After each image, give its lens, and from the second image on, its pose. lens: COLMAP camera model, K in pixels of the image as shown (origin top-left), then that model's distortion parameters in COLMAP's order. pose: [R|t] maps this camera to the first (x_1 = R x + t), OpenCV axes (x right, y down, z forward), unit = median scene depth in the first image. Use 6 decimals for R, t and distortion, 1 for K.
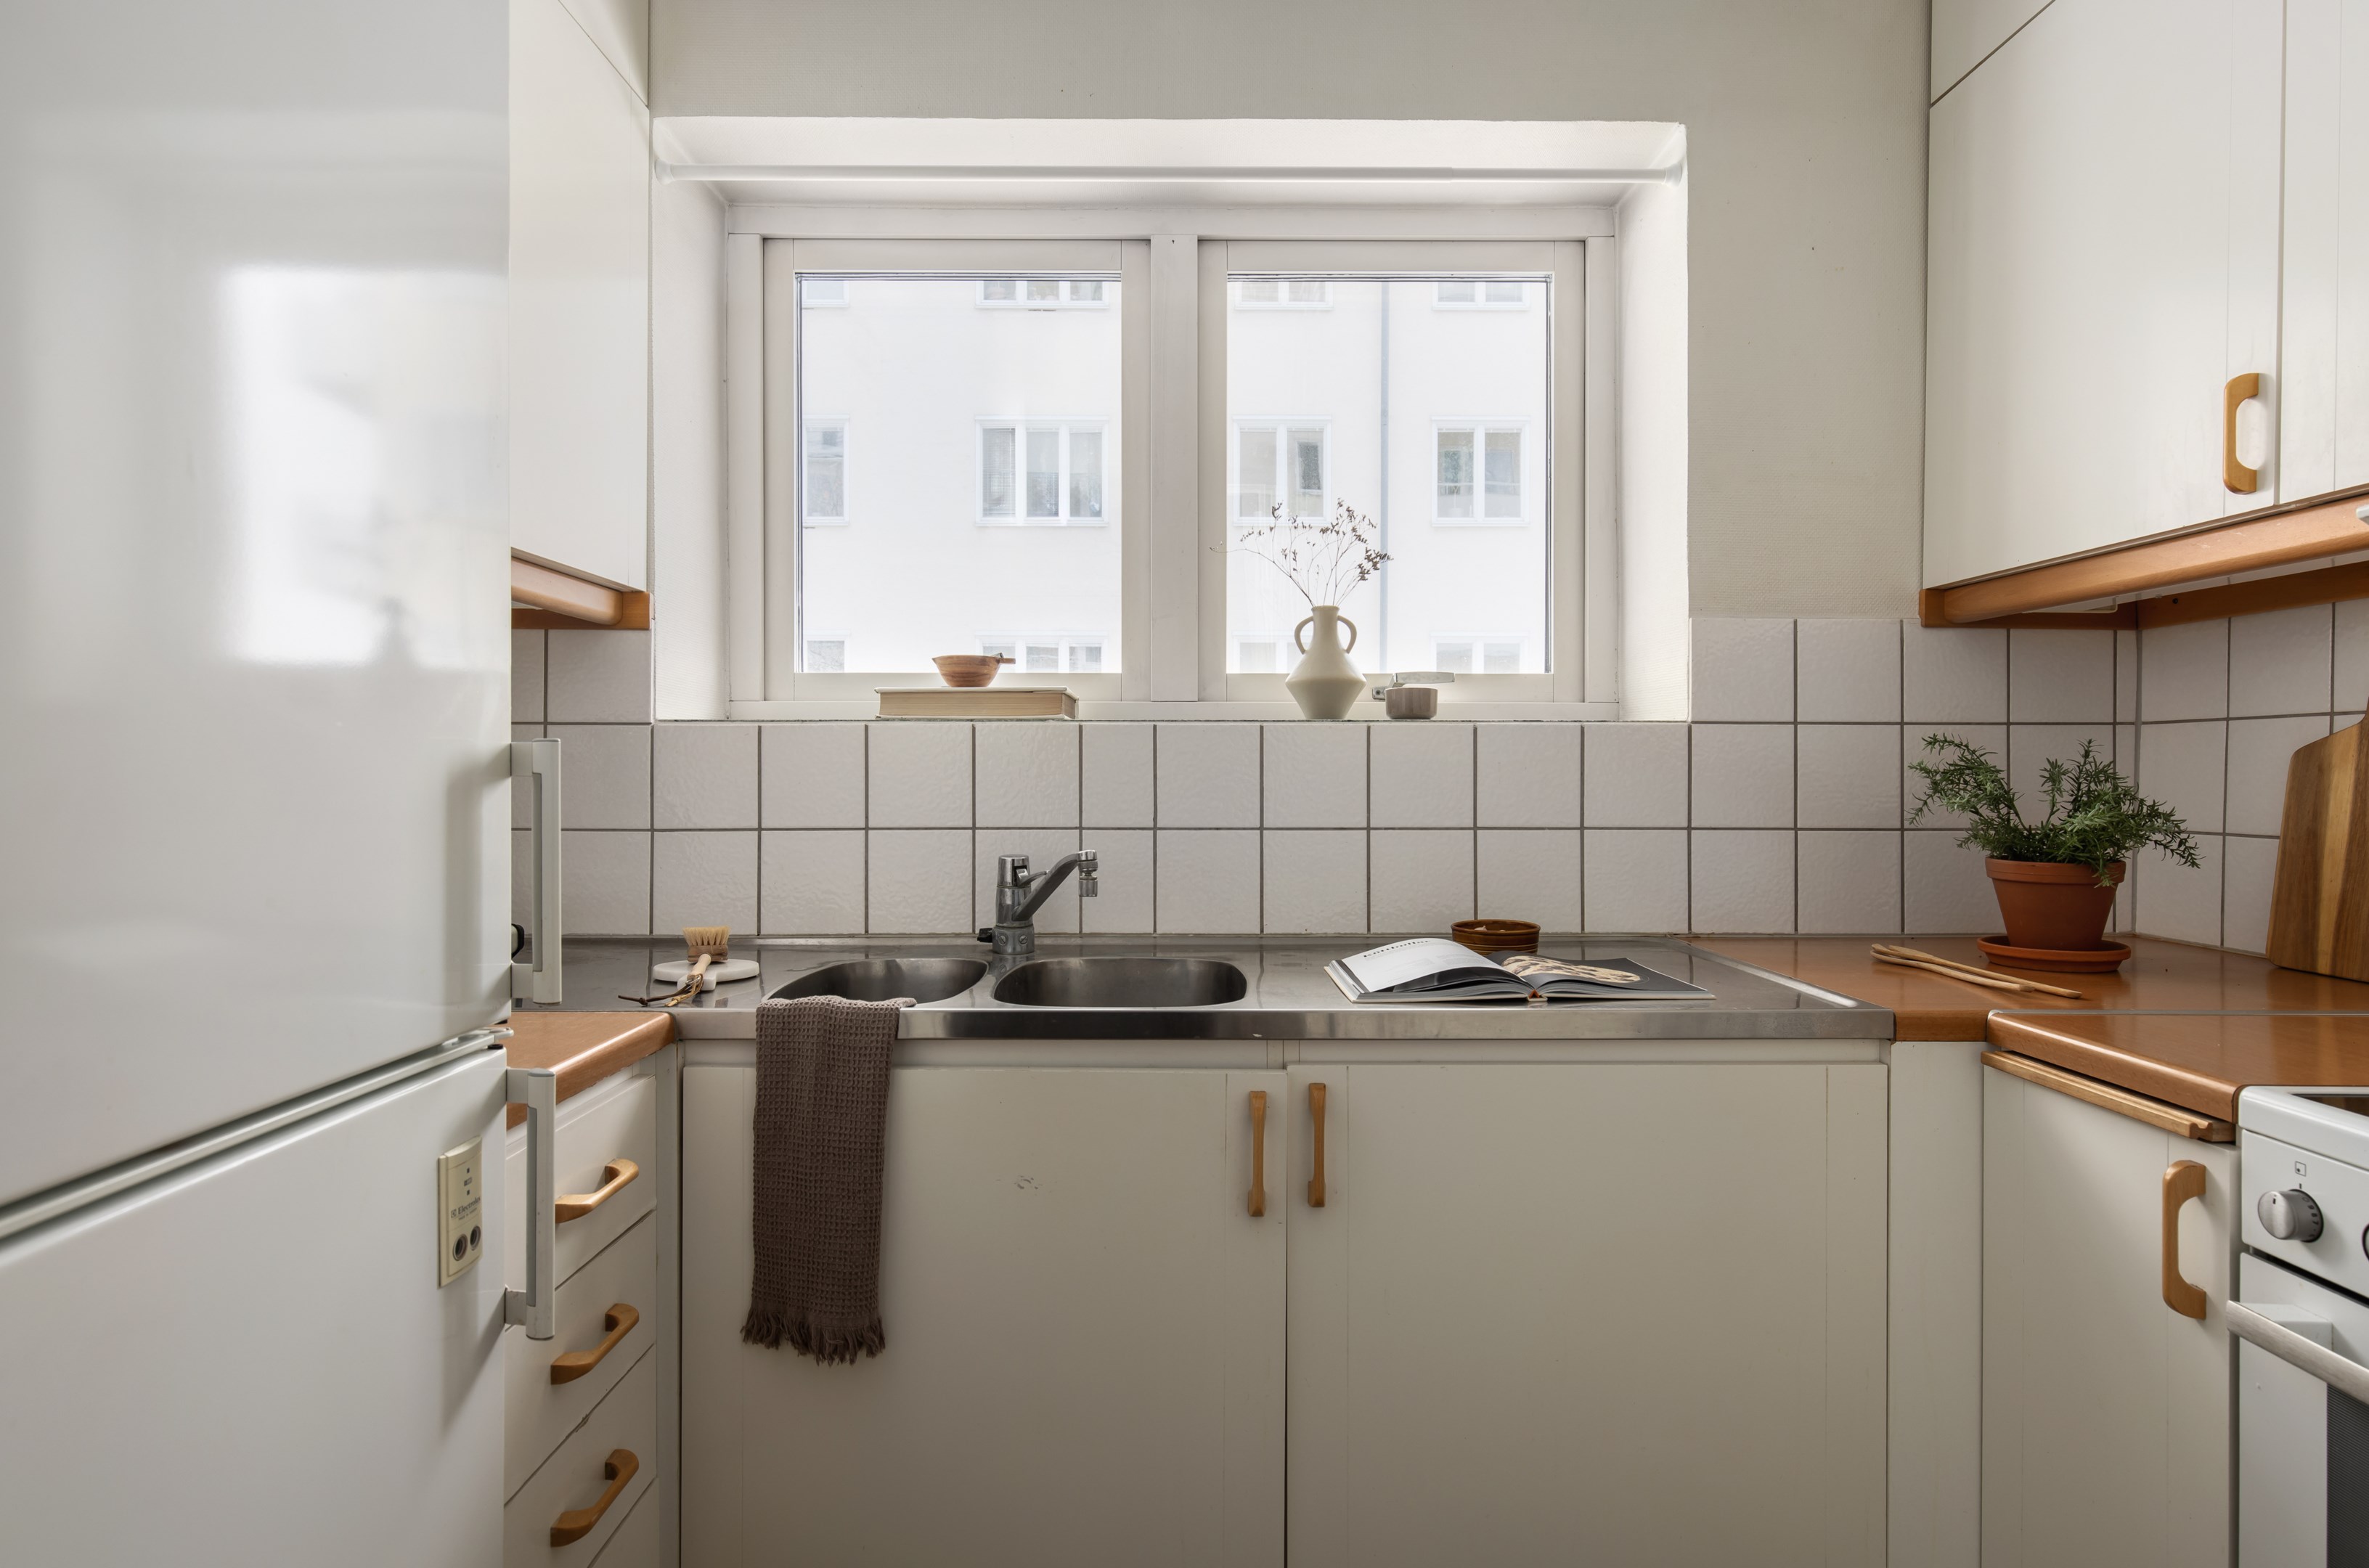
lens RADIAL K [[1290.2, 0, 1184.5], [0, 1290.2, 784.0], [0, 0, 1]] dist [0.001185, -0.000785]
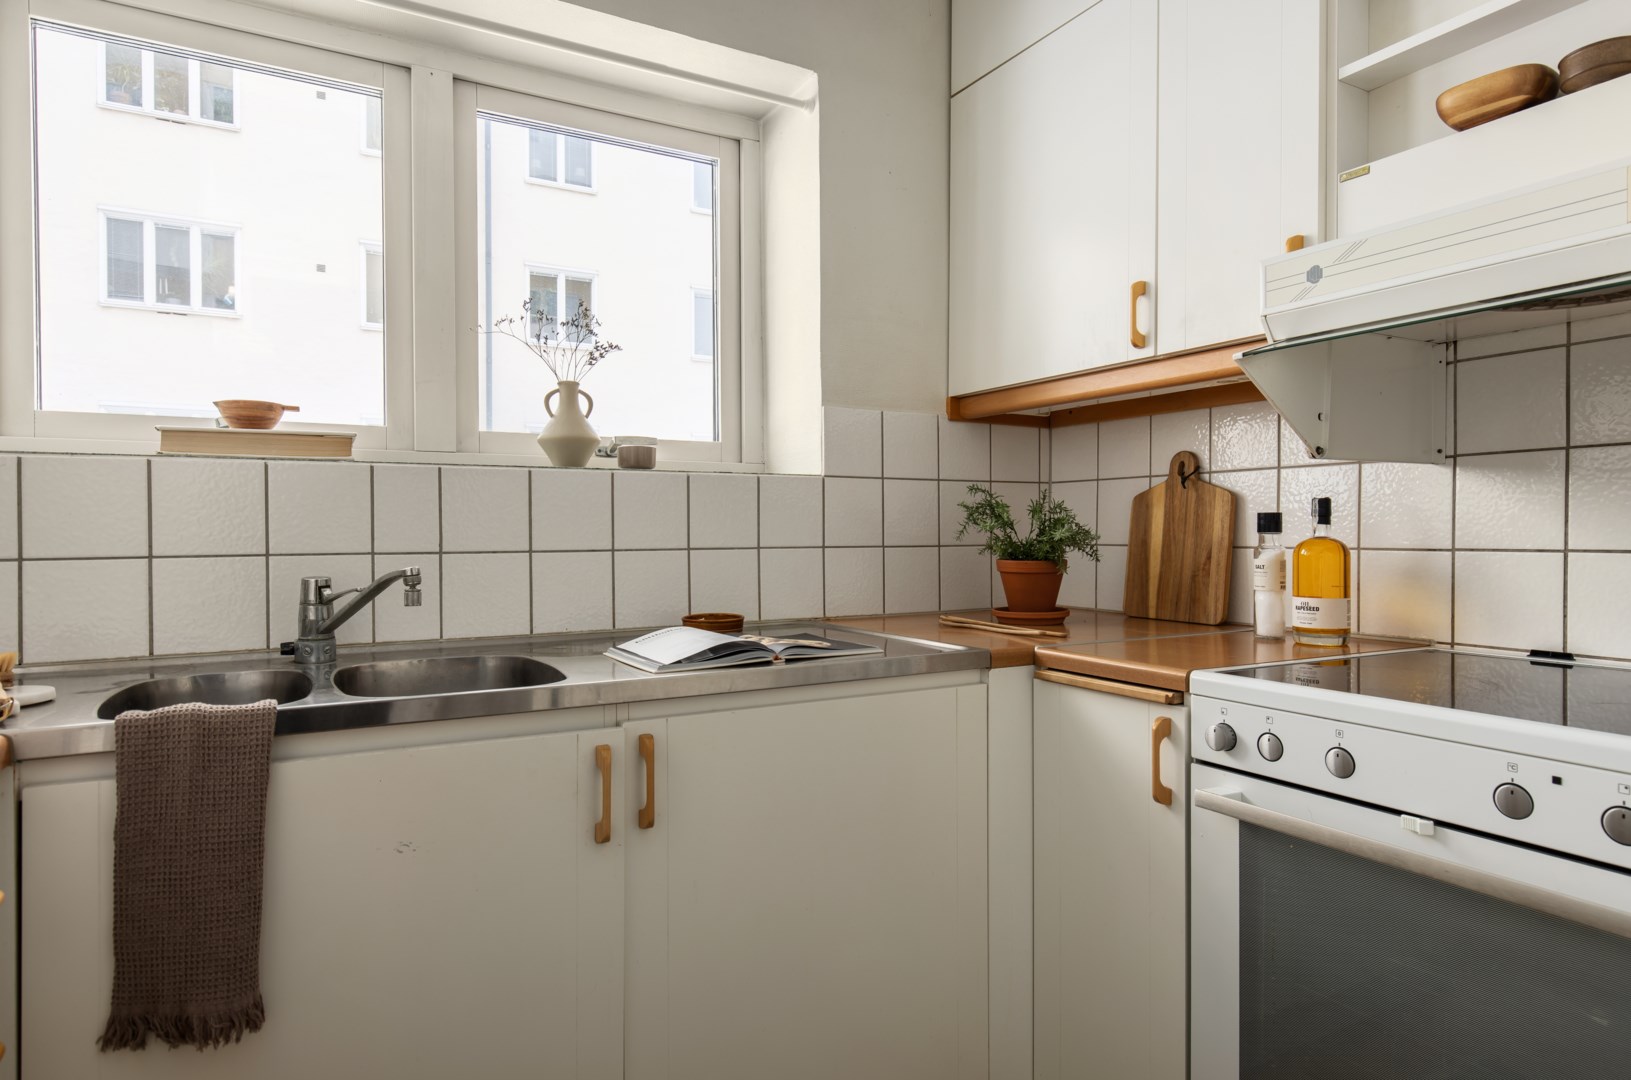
lens RADIAL K [[935.0, 0, 815.5], [0, 935.0, 540.0], [0, 0, 1]] dist [0.003348, 0.000281]
pose [[0.875921, -0.008995, 0.482371, -0.152109], [0.008347, 0.999959, 0.003490, 0.024660], [-0.482383, 0.000969, 0.875960, 0.063206]]
